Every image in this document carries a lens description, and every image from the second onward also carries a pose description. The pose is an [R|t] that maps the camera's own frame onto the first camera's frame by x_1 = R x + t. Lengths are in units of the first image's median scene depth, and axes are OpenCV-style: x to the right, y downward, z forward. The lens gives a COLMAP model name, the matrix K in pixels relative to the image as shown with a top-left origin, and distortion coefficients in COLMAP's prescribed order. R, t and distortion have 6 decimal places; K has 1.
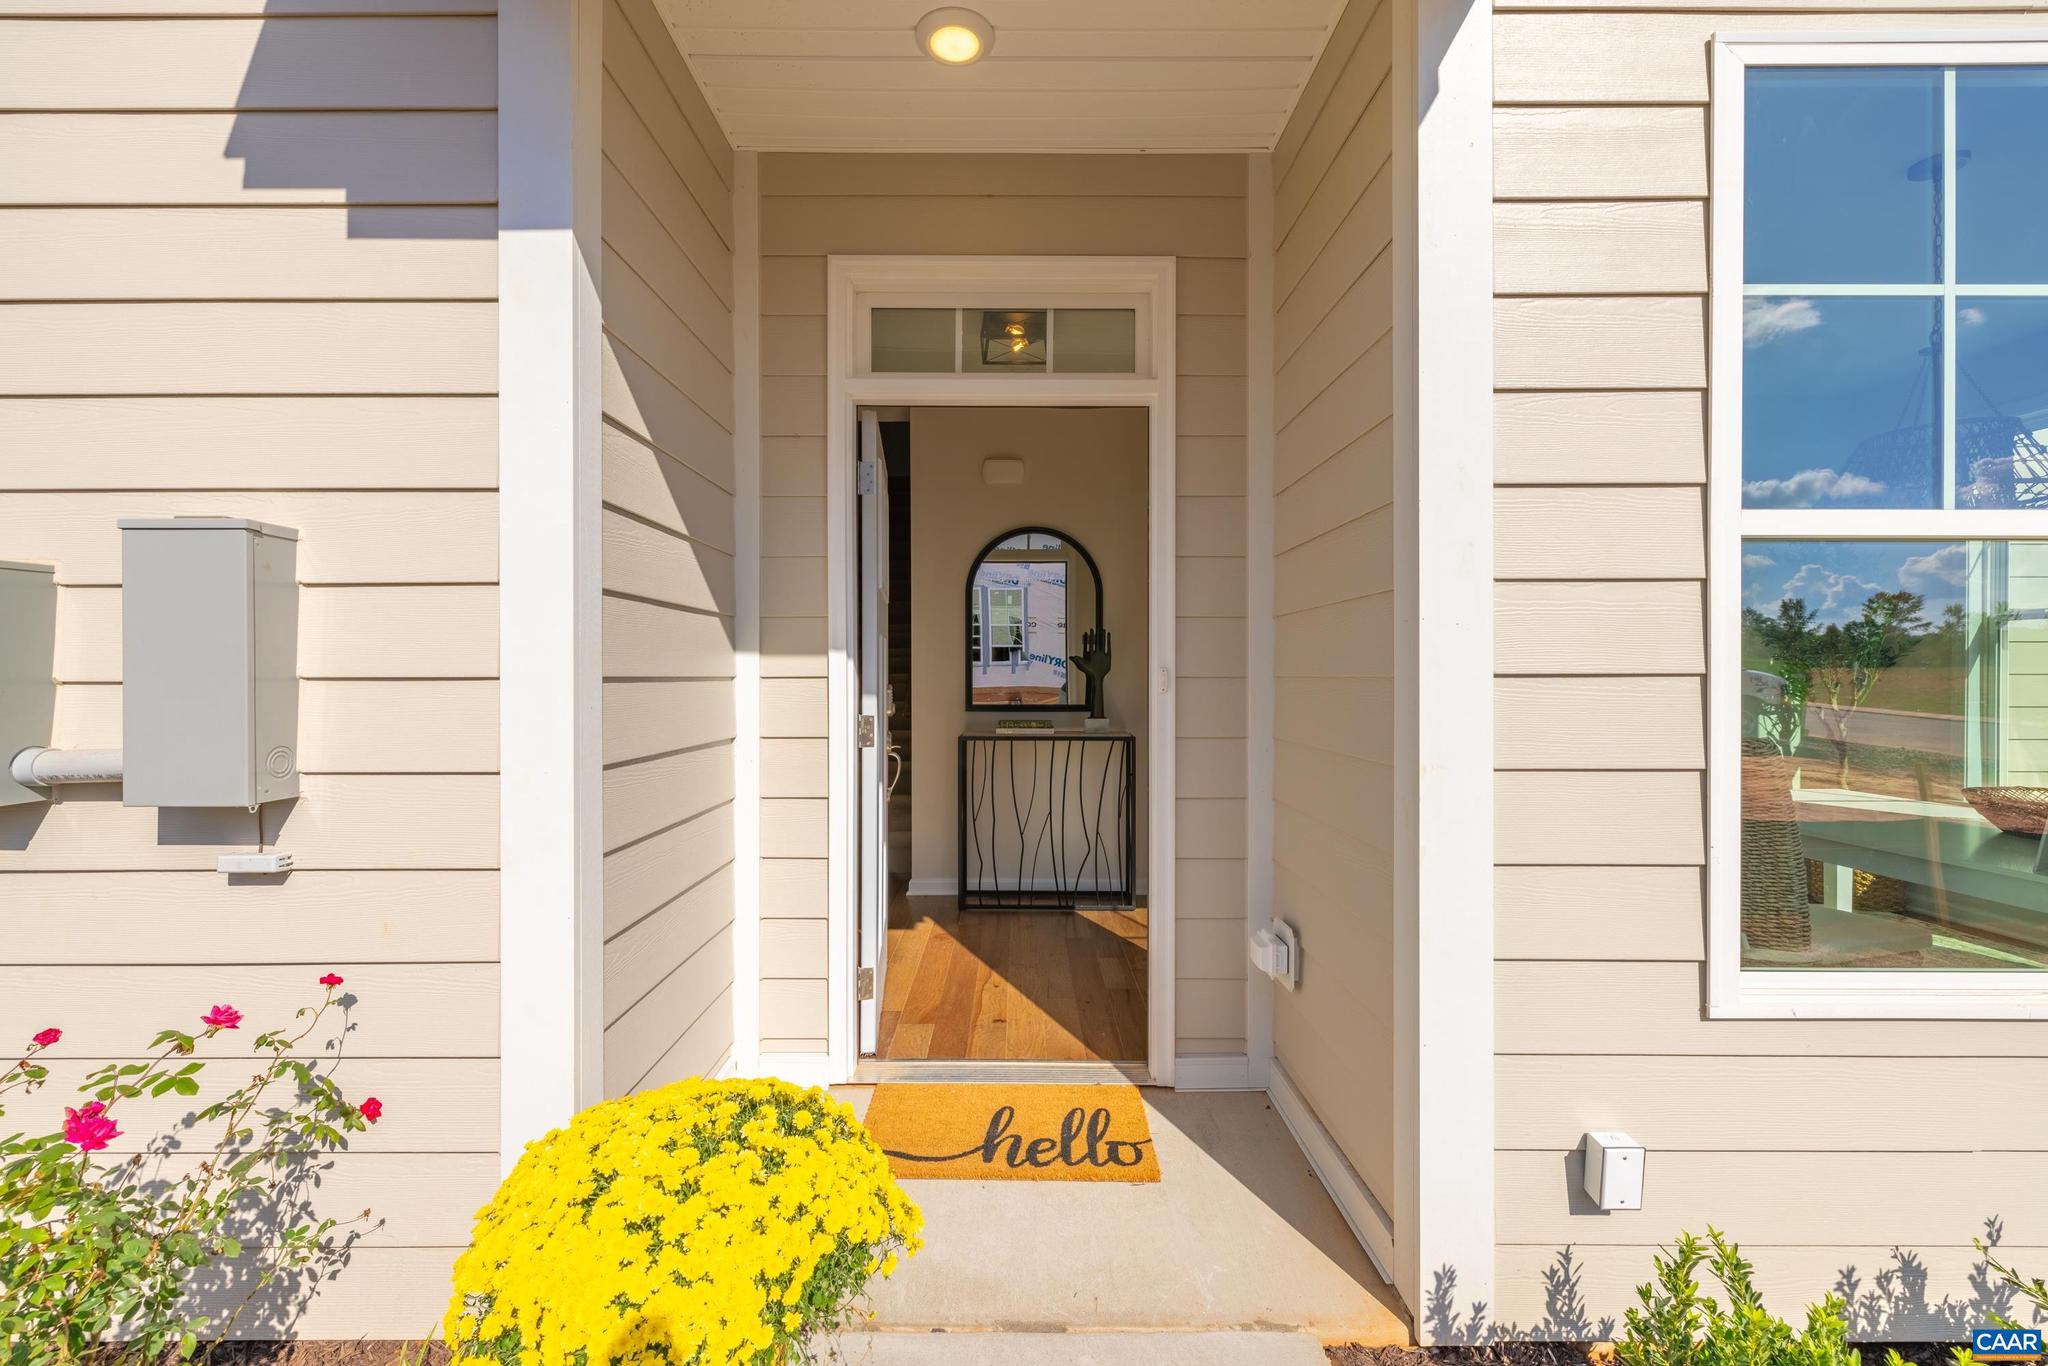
lens RADIAL K [[854.2, 0, 1018.3], [0, 854.2, 675.6], [0, 0, 1]] dist [0.001481, 0.000001]
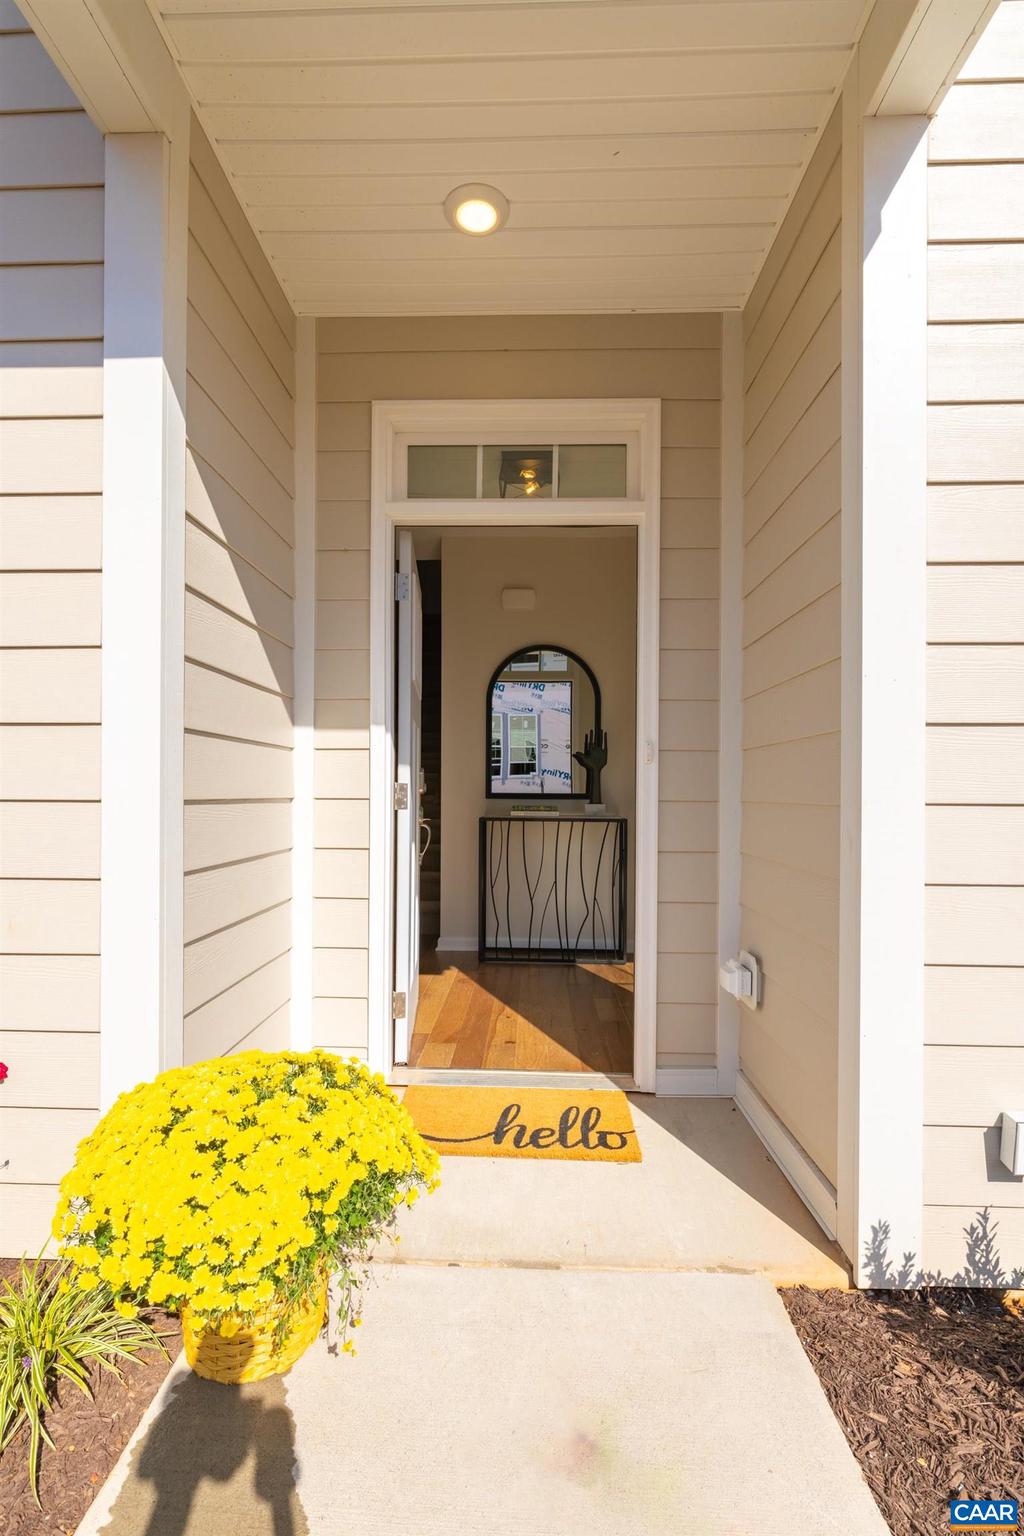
lens RADIAL K [[711.0, 0, 508.6], [0, 711.0, 792.8], [0, 0, 1]] dist [-0.004763, 0.000160]
pose [[0.999392, 0.006398, -0.034276, 0.010461], [-0.006403, 0.999980, -0.000022, 0.073666], [0.034275, 0.000242, 0.999412, -0.000093]]
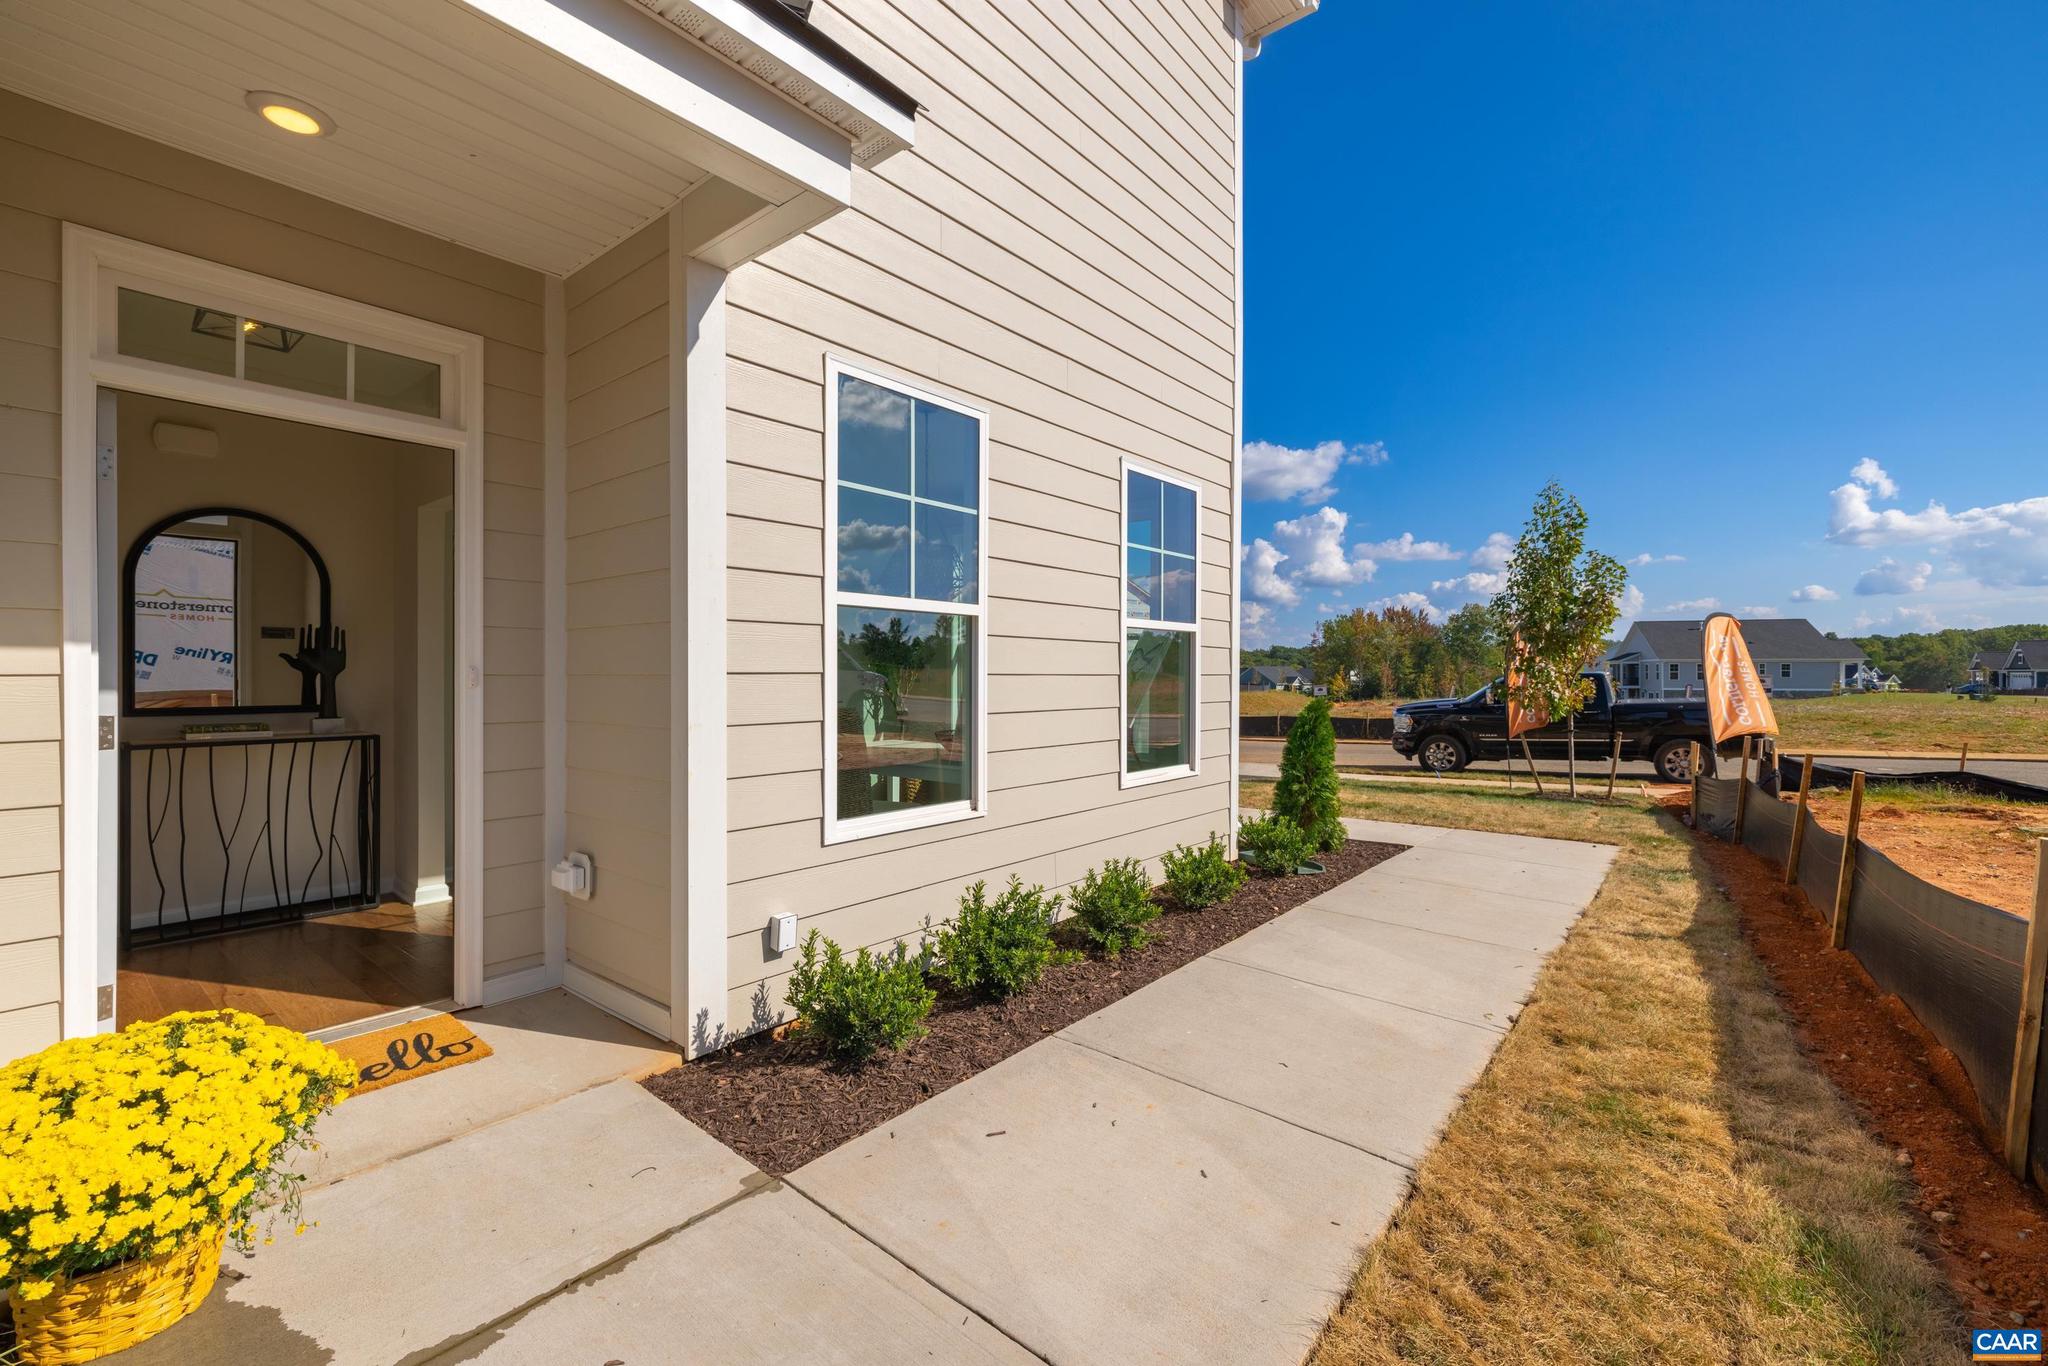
lens RADIAL K [[854.2, 0, 1022.2], [0, 854.2, 674.7], [0, 0, 1]] dist [0.001481, 0.000001]
pose [[0.636407, -0.000842, 0.771353, -0.323175], [0.000898, 1.000000, 0.000350, 0.002229], [-0.771353, 0.000470, 0.636408, -0.462914]]
